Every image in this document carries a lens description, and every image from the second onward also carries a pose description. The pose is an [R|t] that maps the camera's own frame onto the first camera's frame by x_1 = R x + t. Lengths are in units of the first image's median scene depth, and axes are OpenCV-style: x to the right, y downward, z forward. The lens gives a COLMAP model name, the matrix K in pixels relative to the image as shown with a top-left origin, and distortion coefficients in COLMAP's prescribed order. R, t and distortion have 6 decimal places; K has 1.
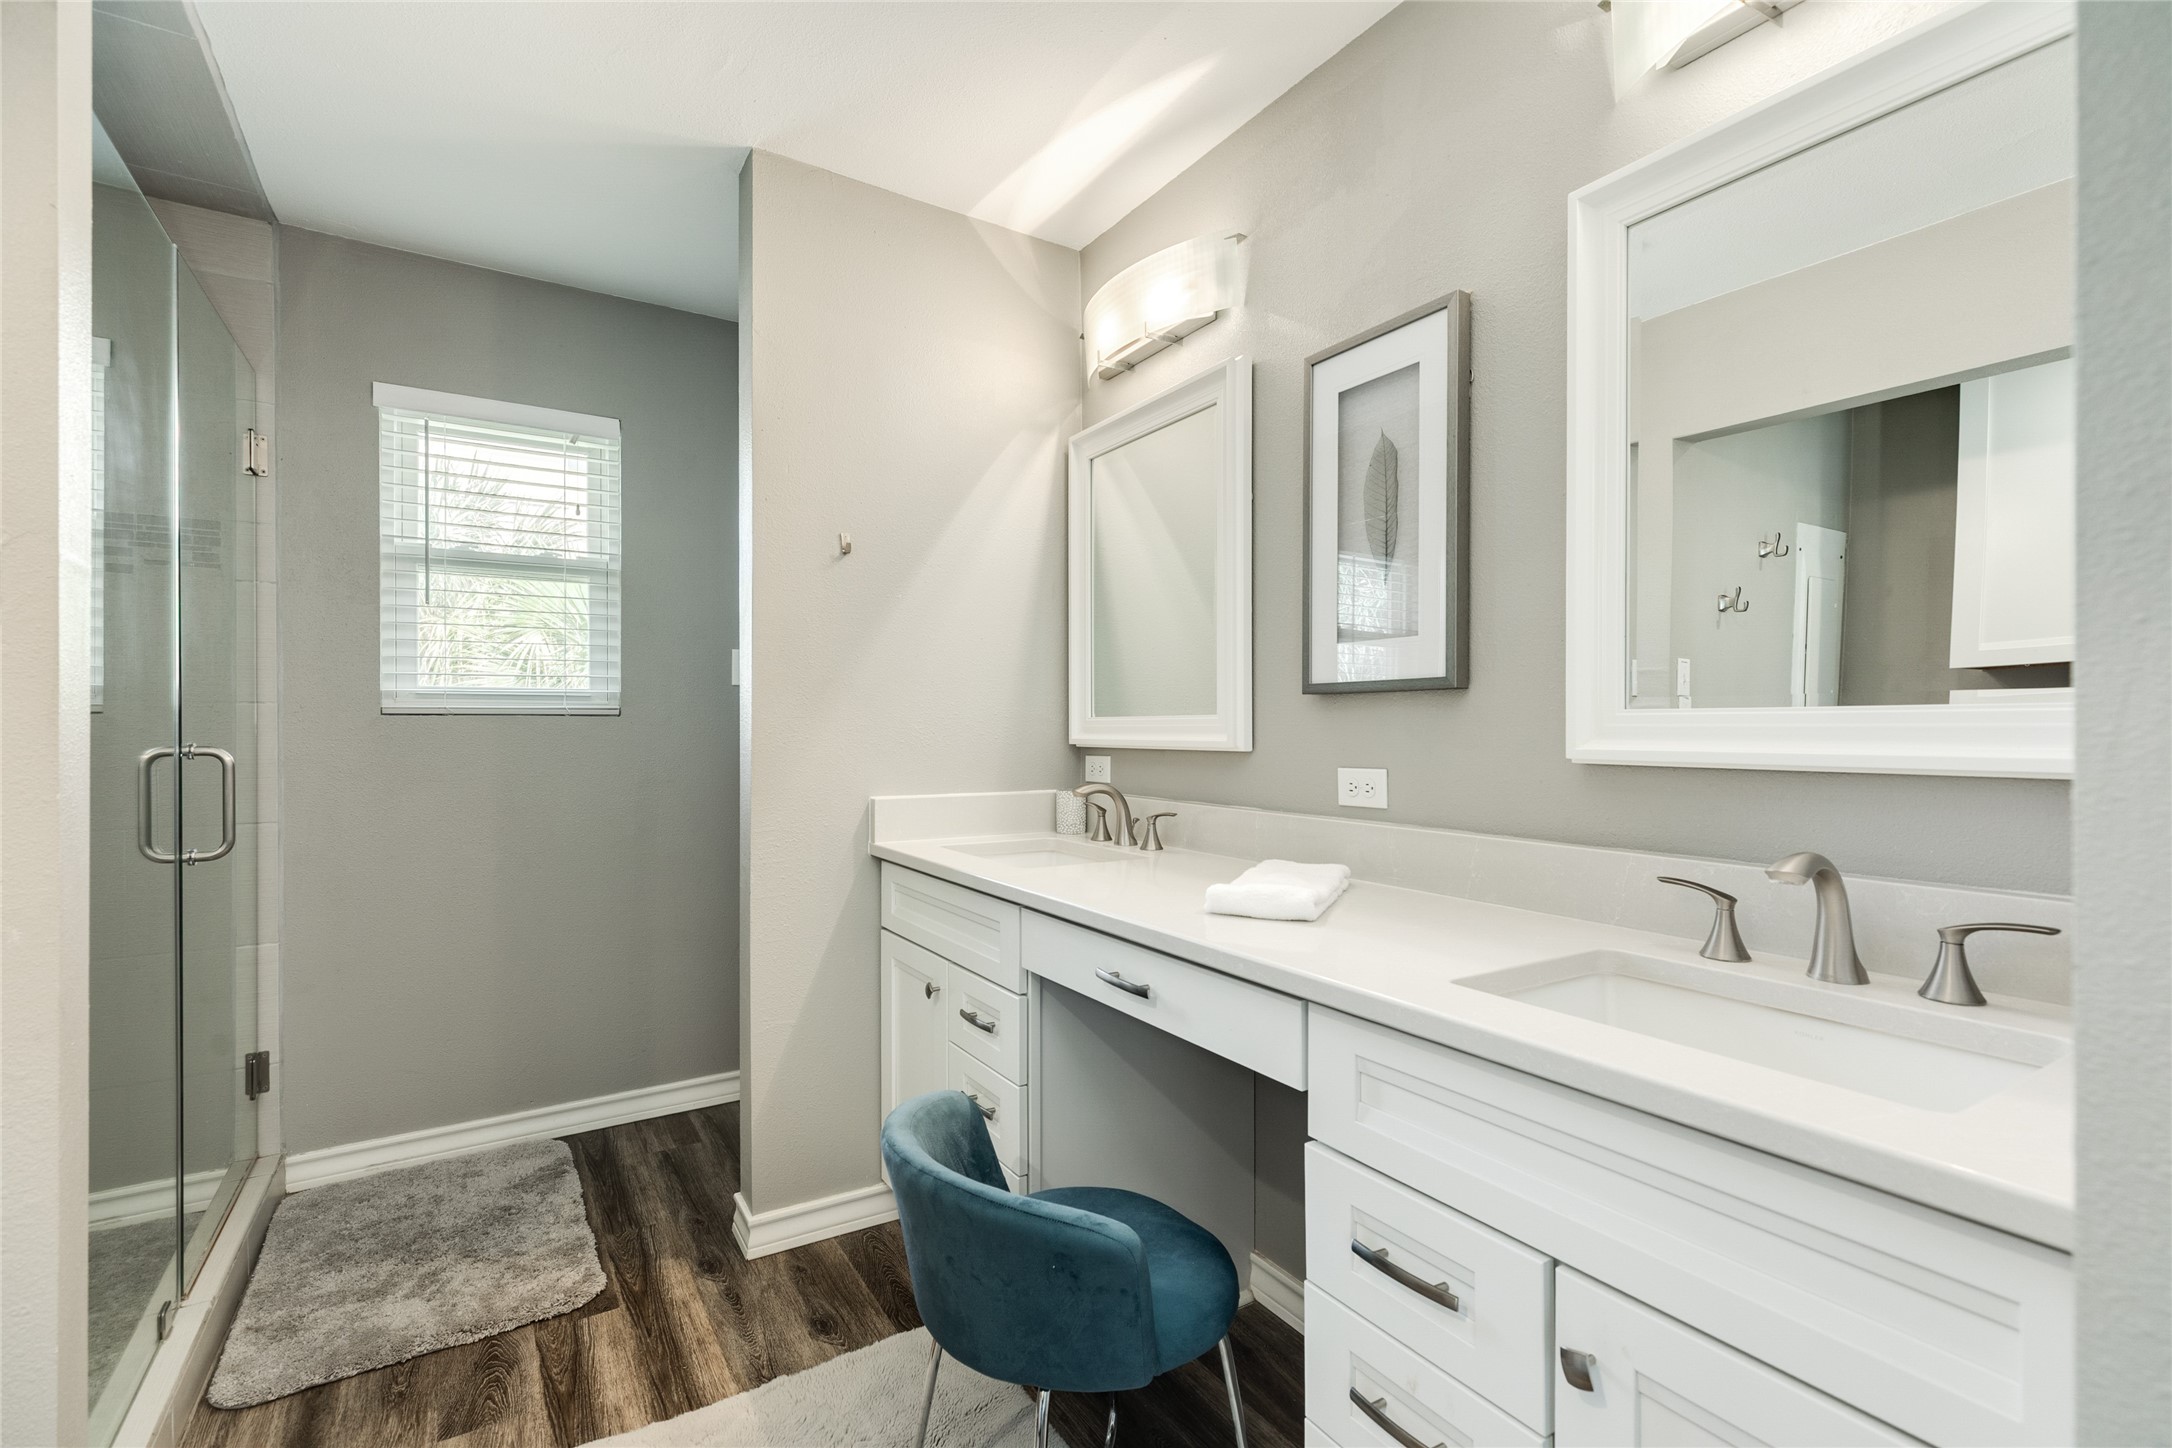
lens RADIAL K [[975.9, 0, 1088.7], [0, 975.9, 727.2], [0, 0, 1]] dist [0.009534, -0.002500]
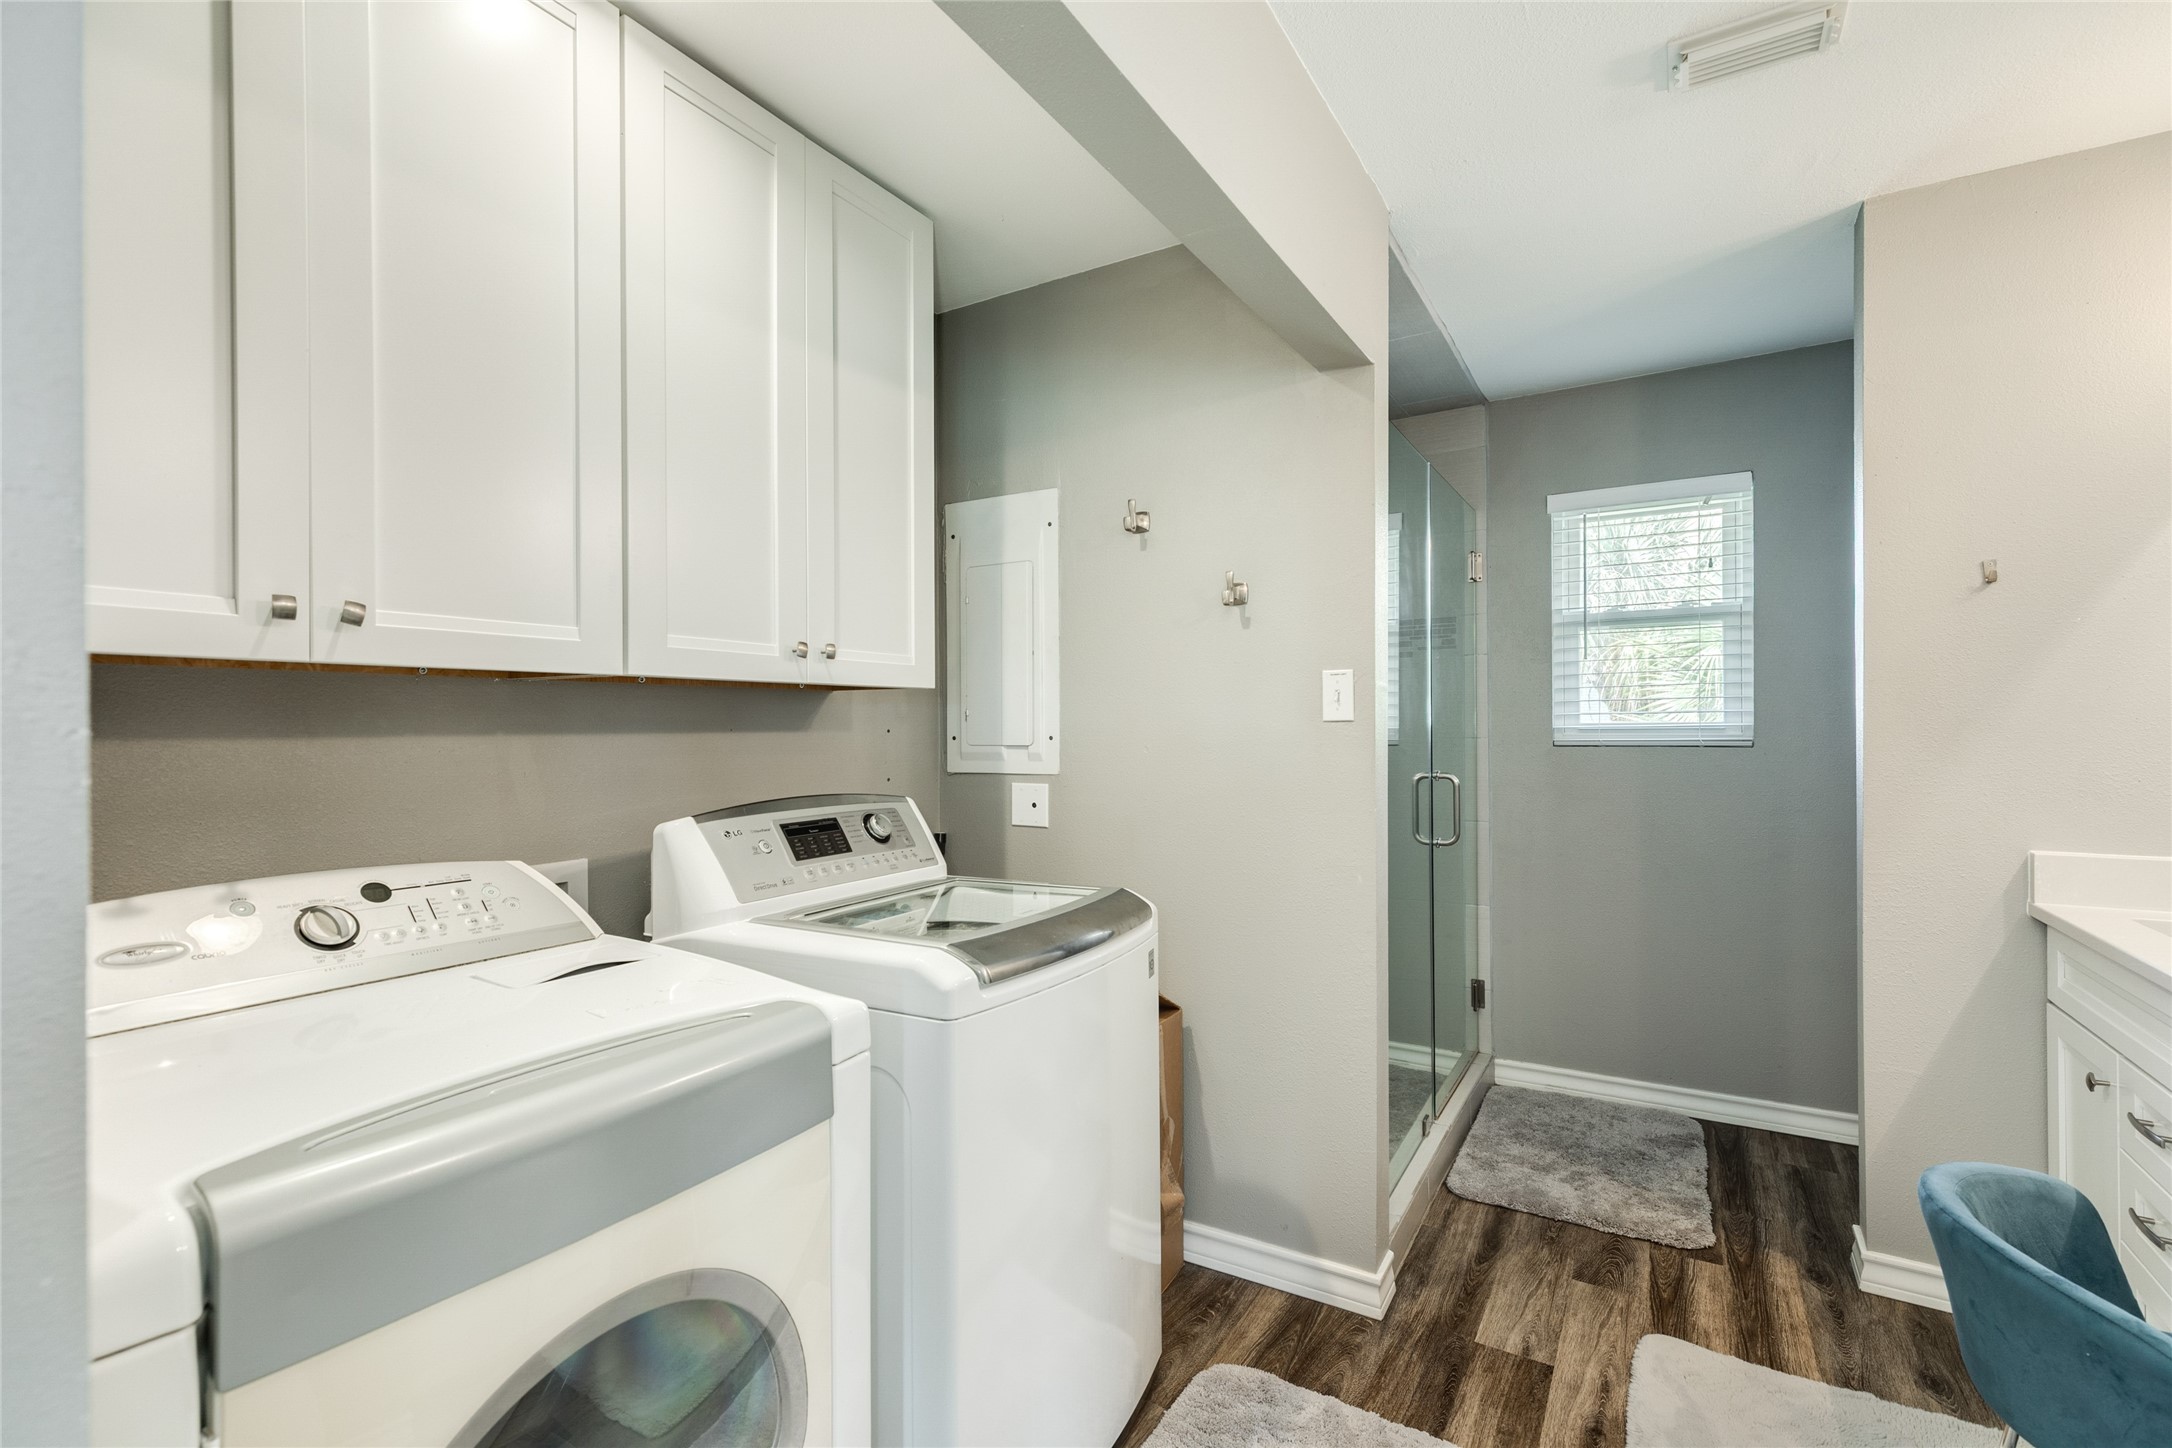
lens RADIAL K [[975.9, 0, 1085.7], [0, 975.9, 726.7], [0, 0, 1]] dist [0.009534, -0.002500]
pose [[0.449153, -0.003249, -0.893449, 0.193113], [0.003071, 0.999993, -0.002093, -0.042714], [0.893450, -0.001803, 0.449160, -0.172525]]
